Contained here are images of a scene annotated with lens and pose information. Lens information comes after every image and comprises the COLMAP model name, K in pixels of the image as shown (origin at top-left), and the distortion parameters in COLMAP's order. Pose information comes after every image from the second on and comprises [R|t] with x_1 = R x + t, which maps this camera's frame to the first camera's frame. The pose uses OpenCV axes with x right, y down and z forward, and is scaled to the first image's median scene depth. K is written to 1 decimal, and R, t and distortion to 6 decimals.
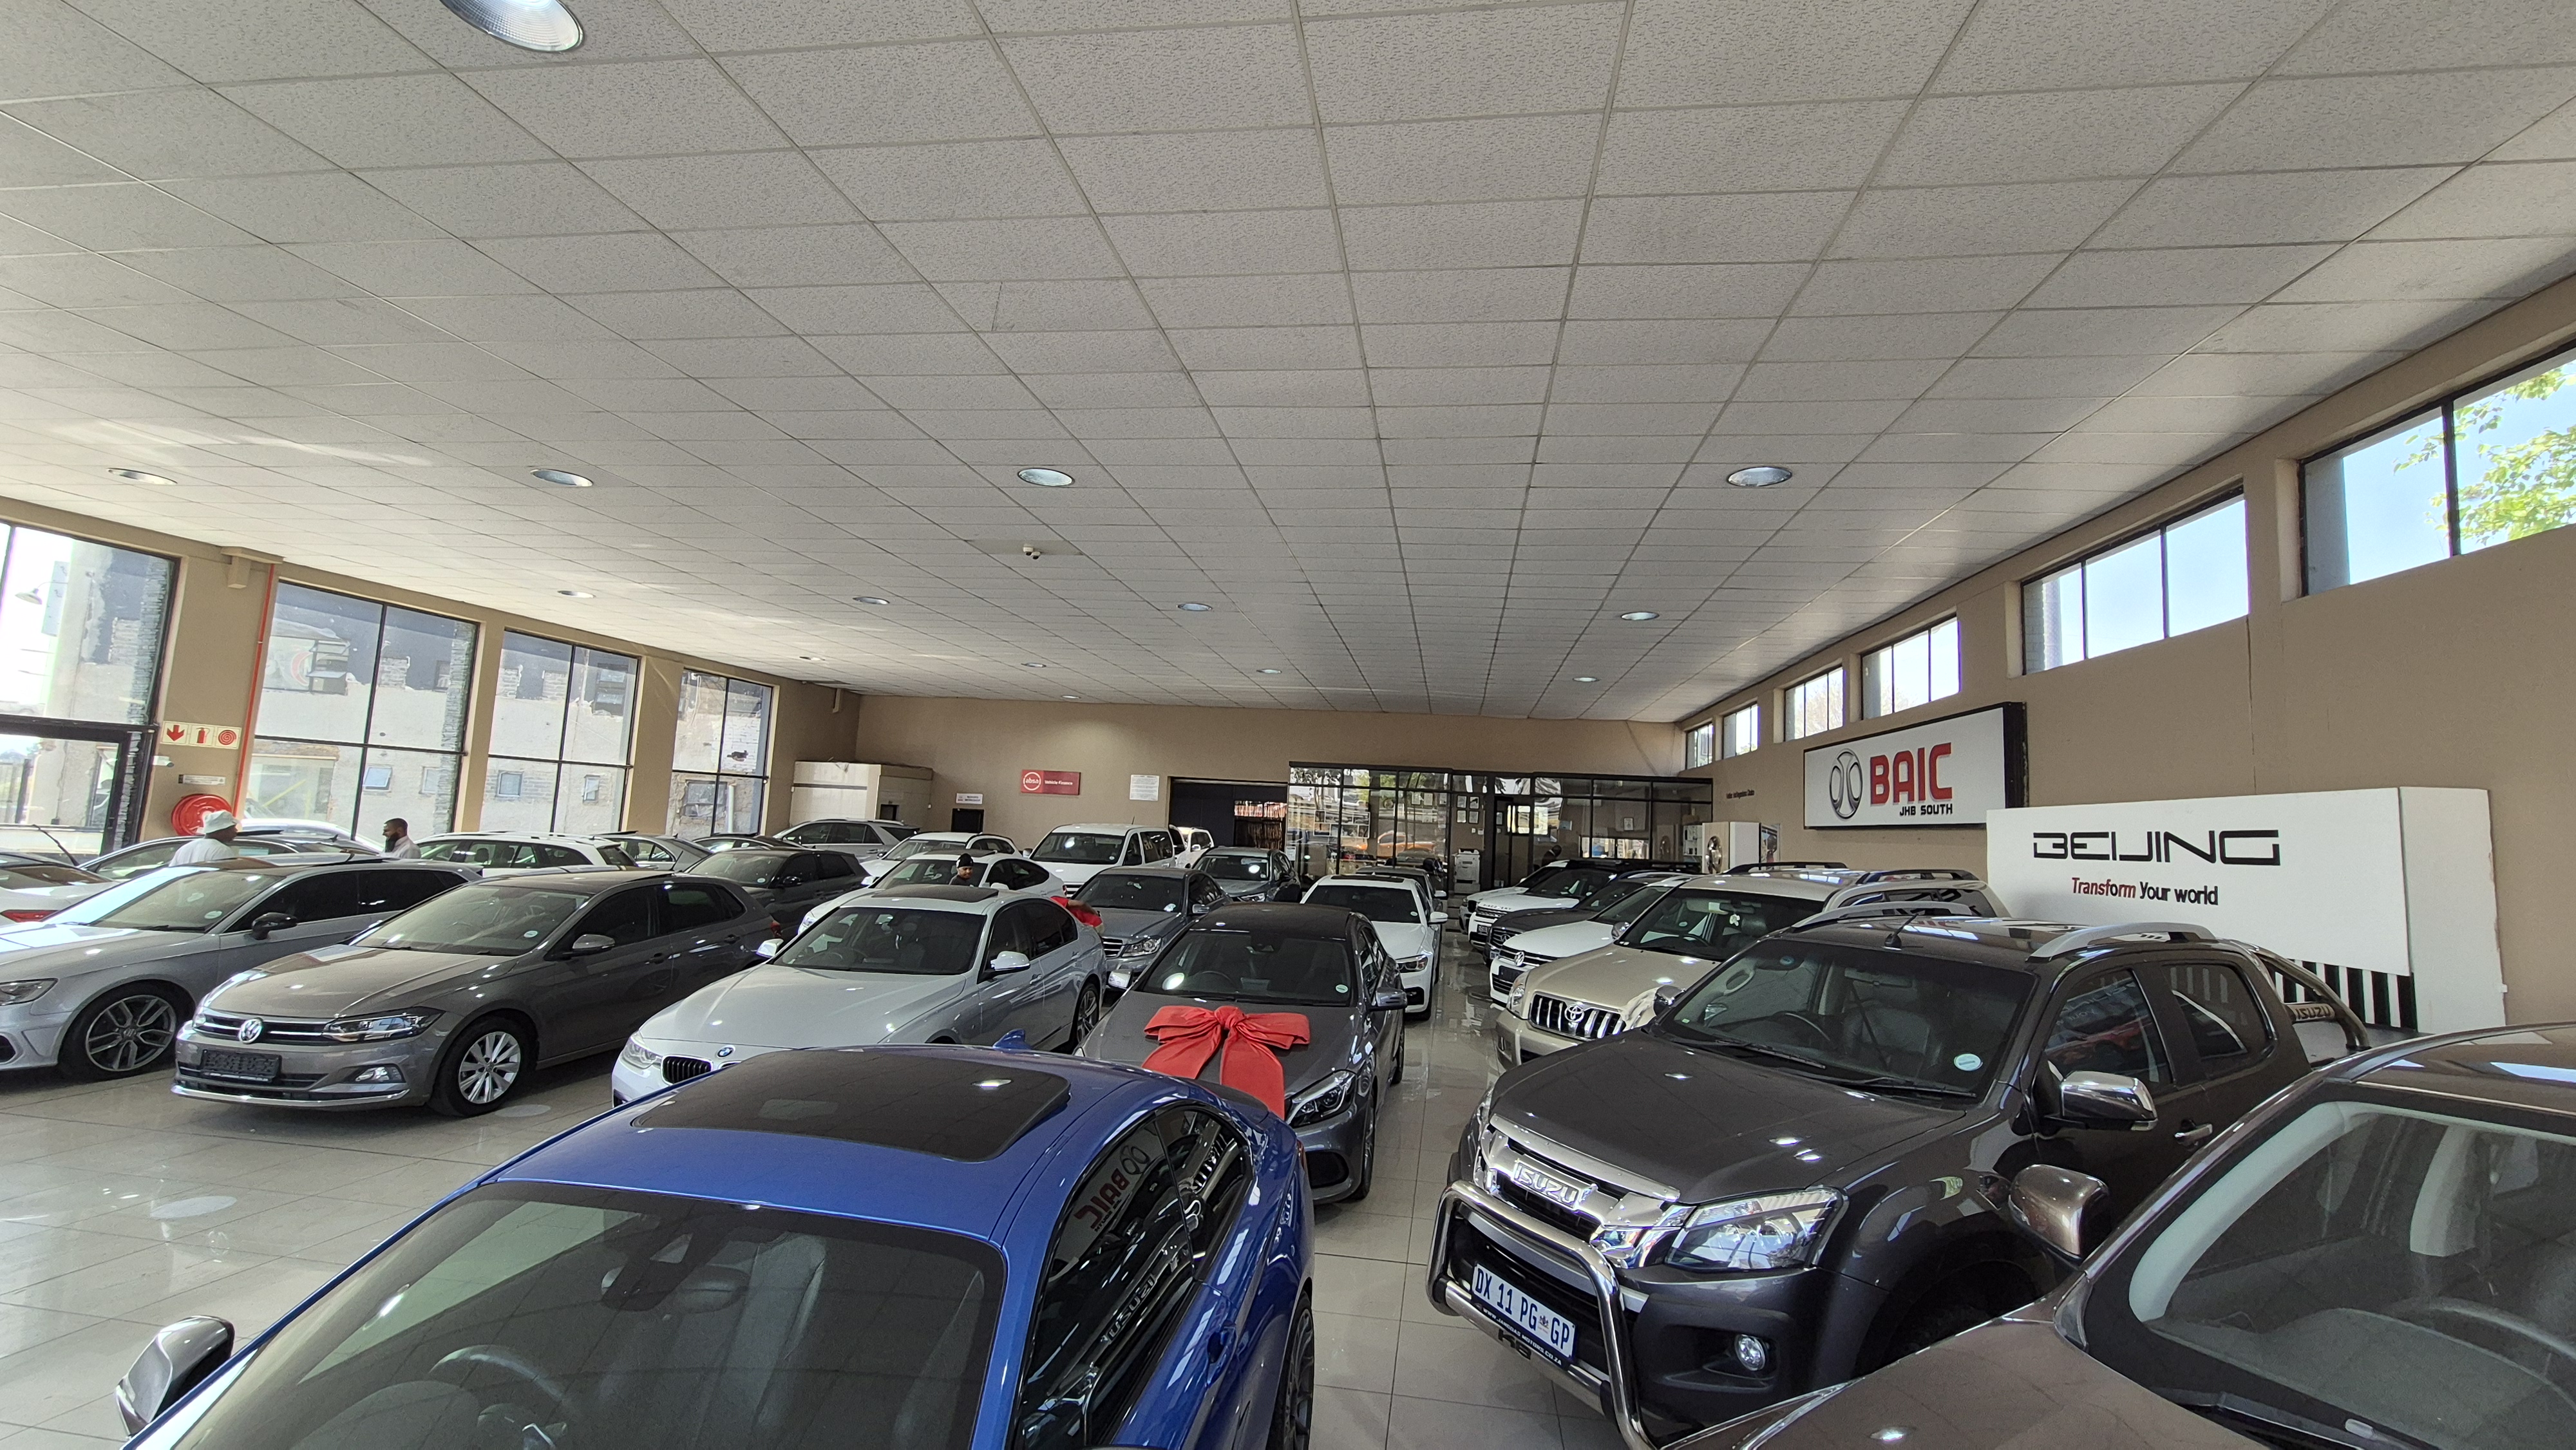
lens RADIAL K [[1044.6, 0, 1304.2], [0, 1044.6, 714.8], [0, 0, 1]] dist [-0.002819, -0.000211]
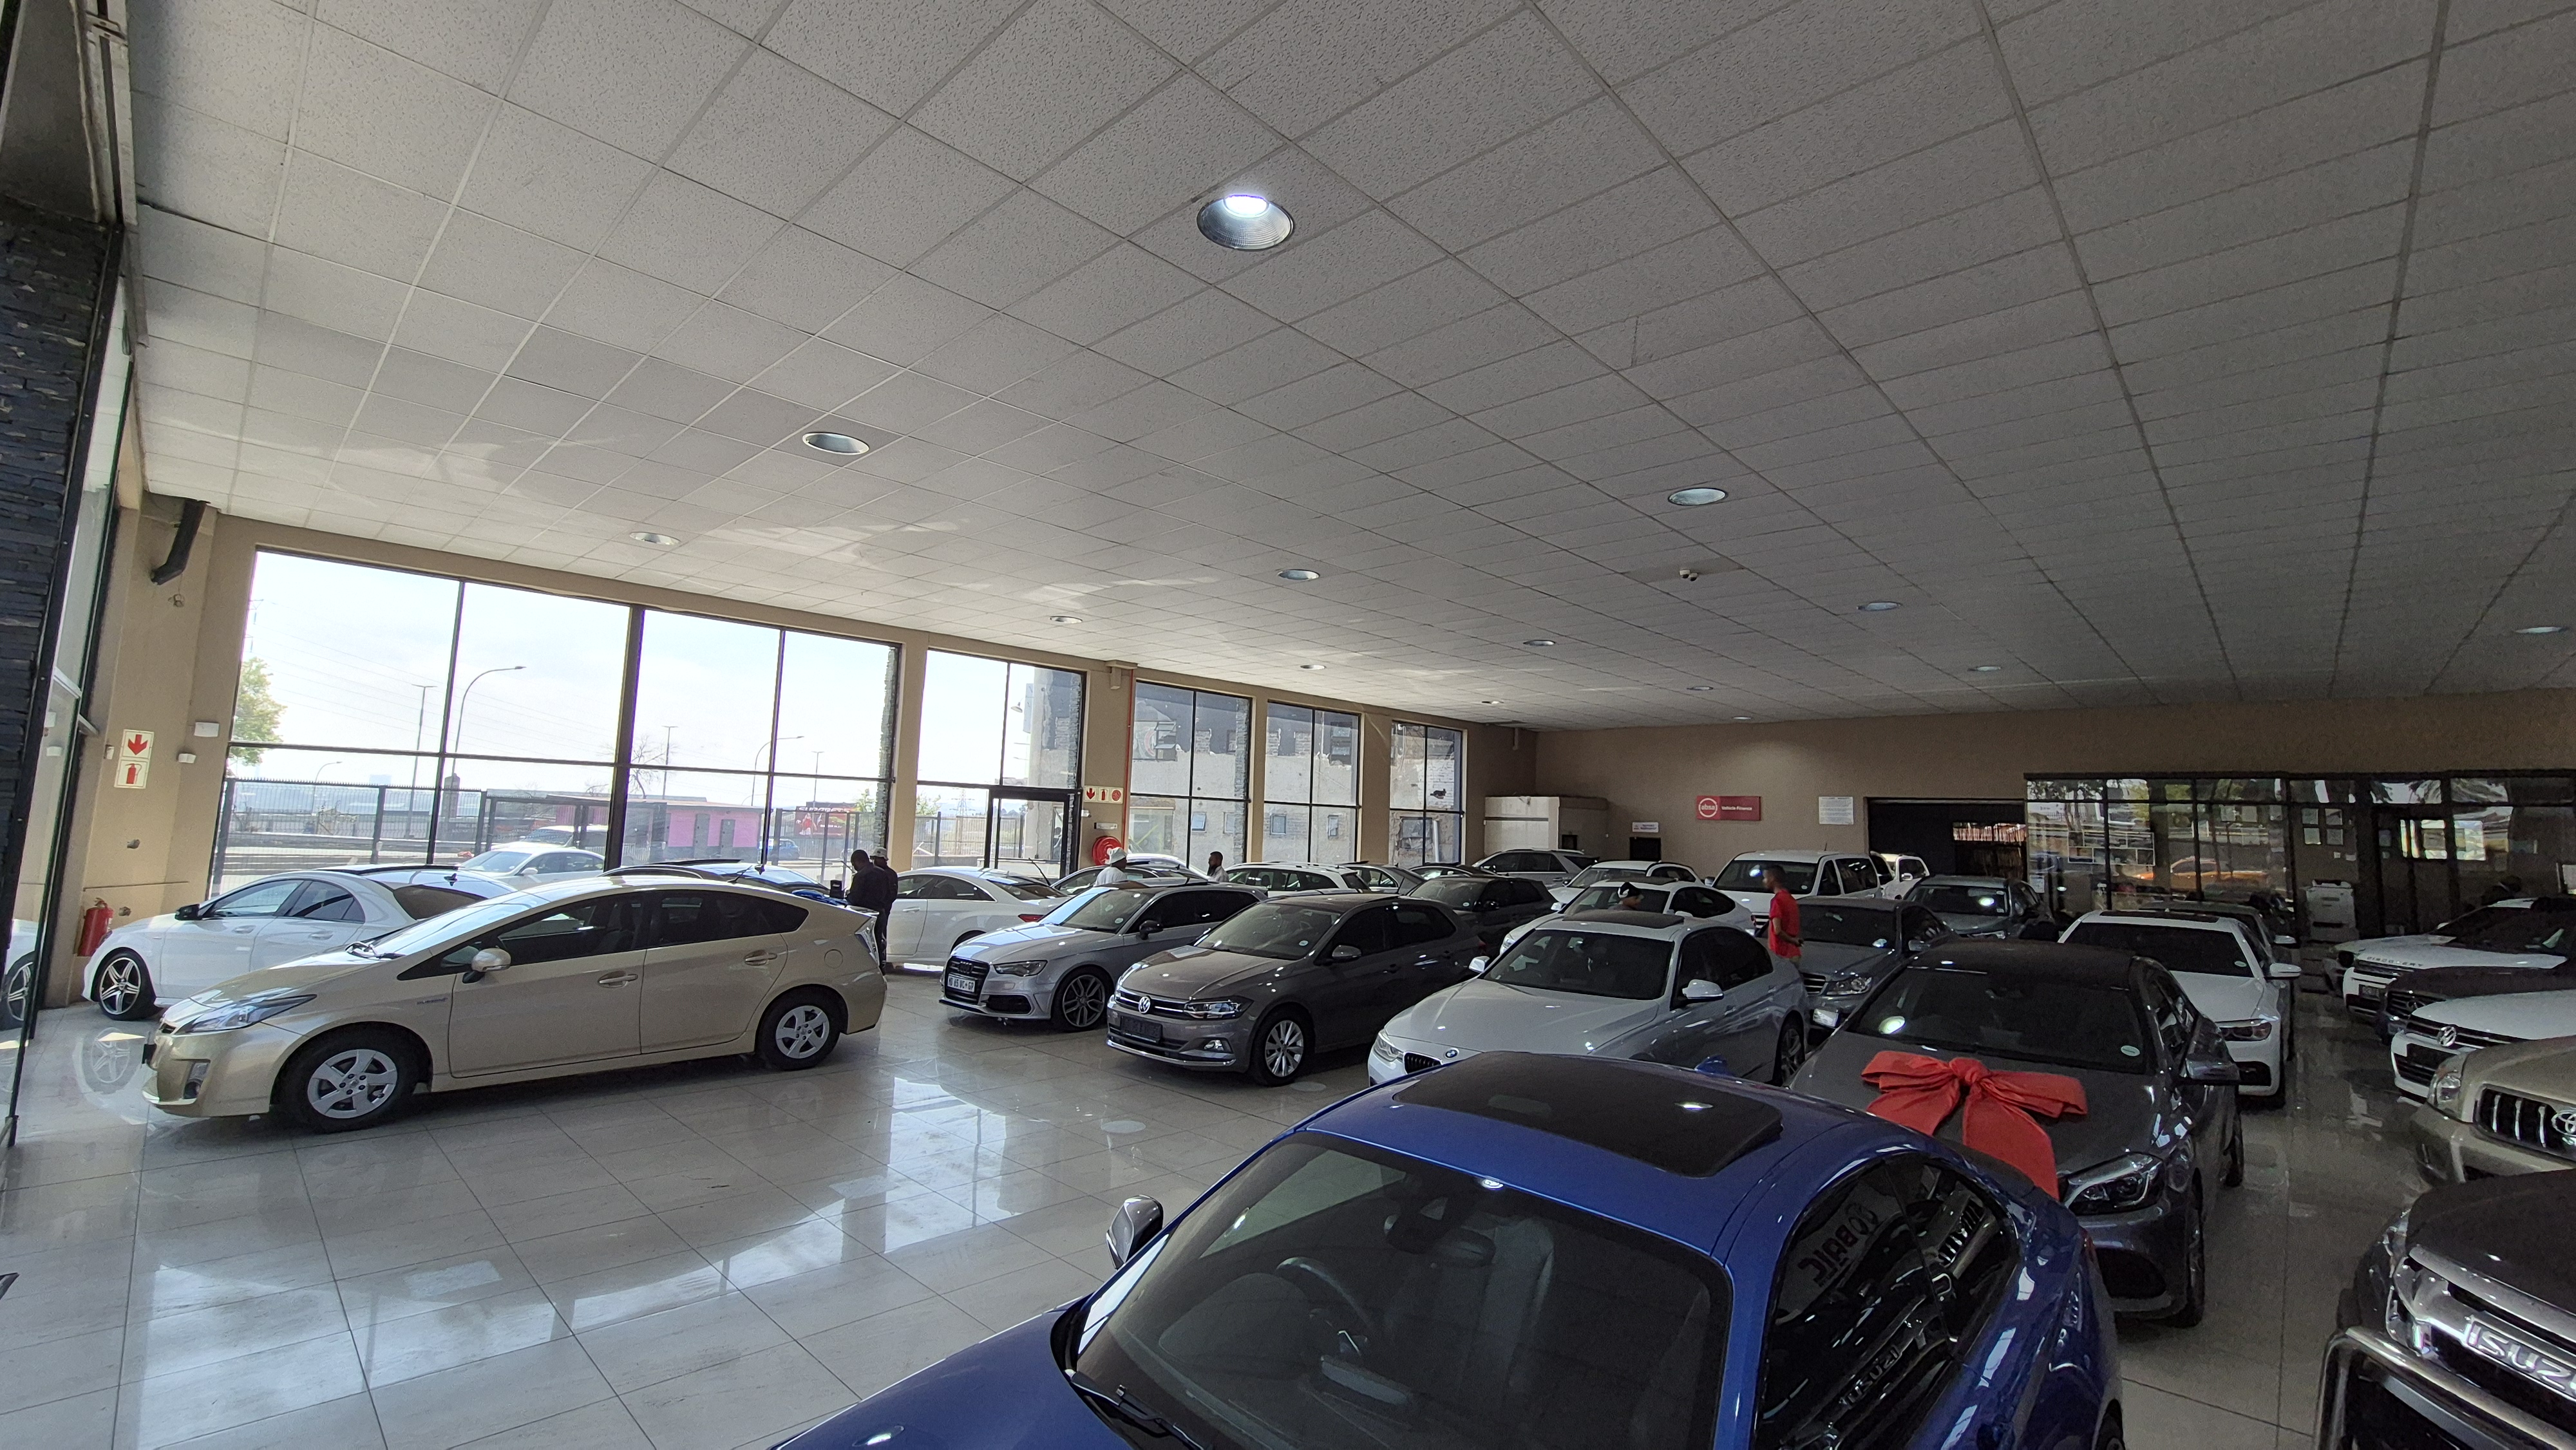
lens RADIAL K [[1064.2, 0, 1311.2], [0, 1064.2, 719.6], [0, 0, 1]] dist [-0.002469, 0.003795]
pose [[0.821380, -0.082960, -0.564316, 0.001904], [0.067608, 0.996552, -0.048098, 0.005688], [0.566360, 0.001354, 0.824157, -0.031541]]
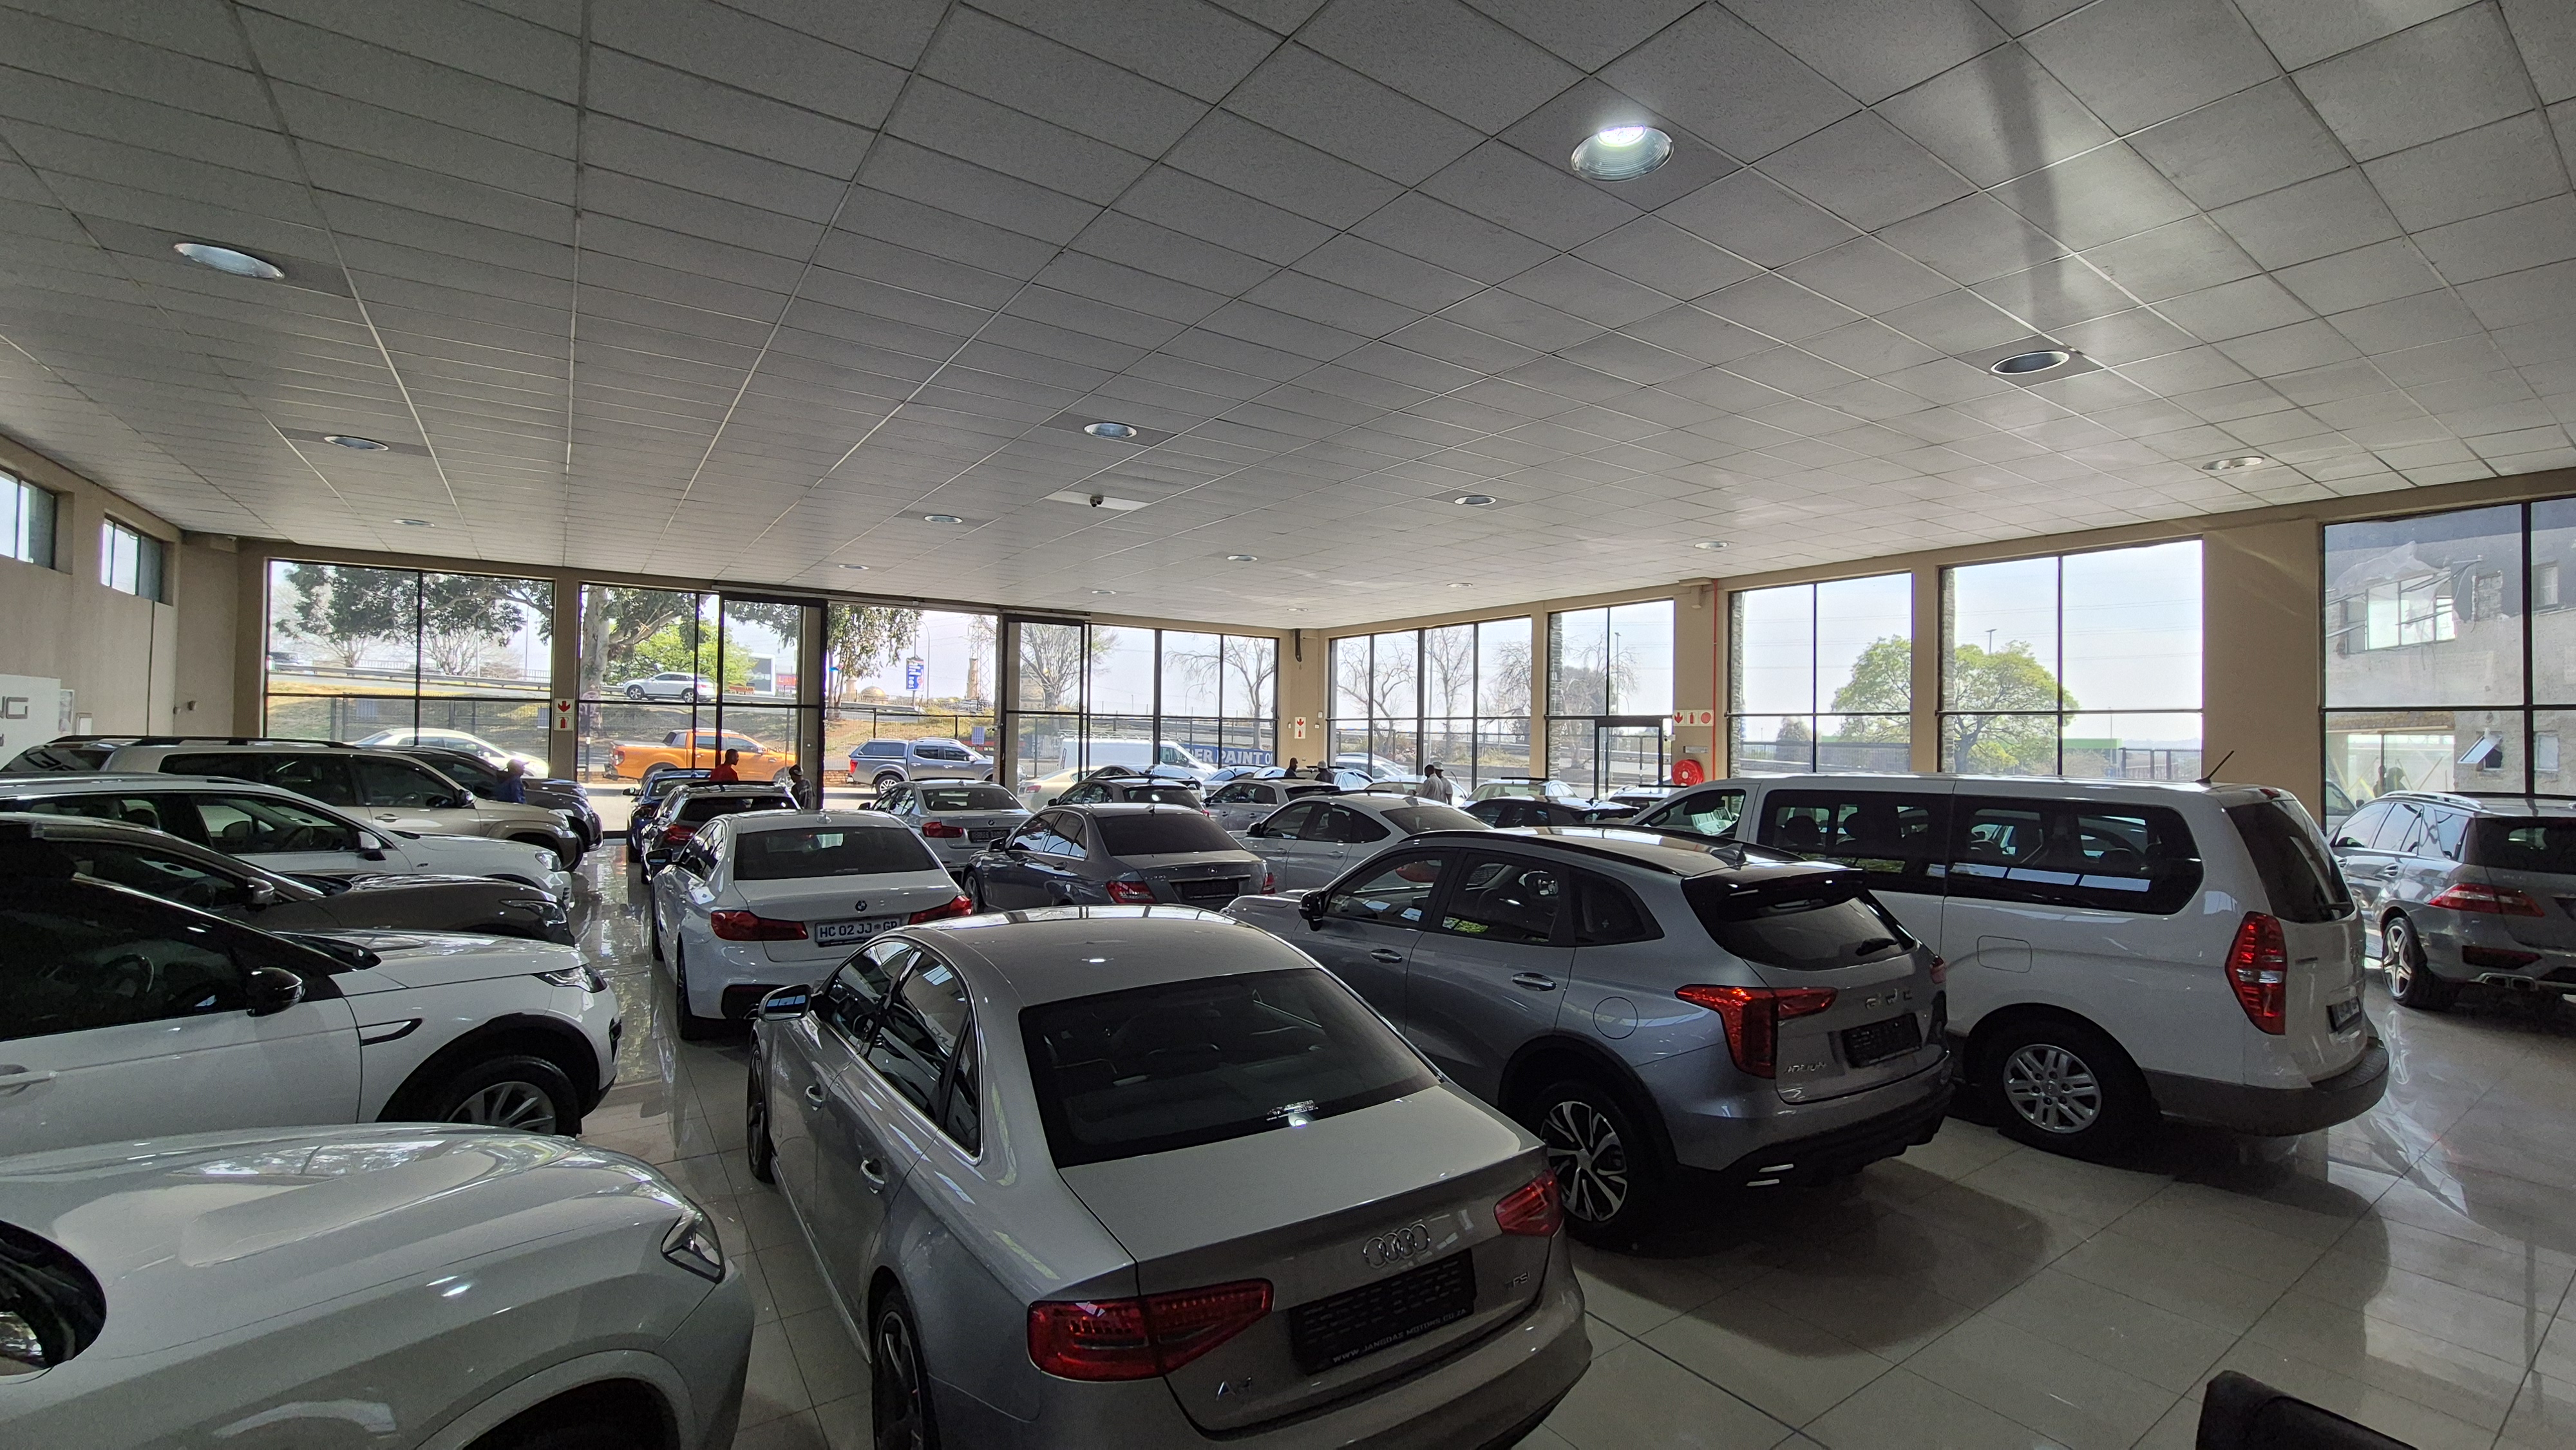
lens RADIAL K [[1044.6, 0, 1304.2], [0, 1044.6, 714.8], [0, 0, 1]] dist [-0.002819, -0.000211]
pose [[-0.727783, -0.070981, -0.682124, 0.248312], [0.022713, 0.991589, -0.127417, 0.156078], [0.685431, -0.108225, -0.720050, 1.406315]]
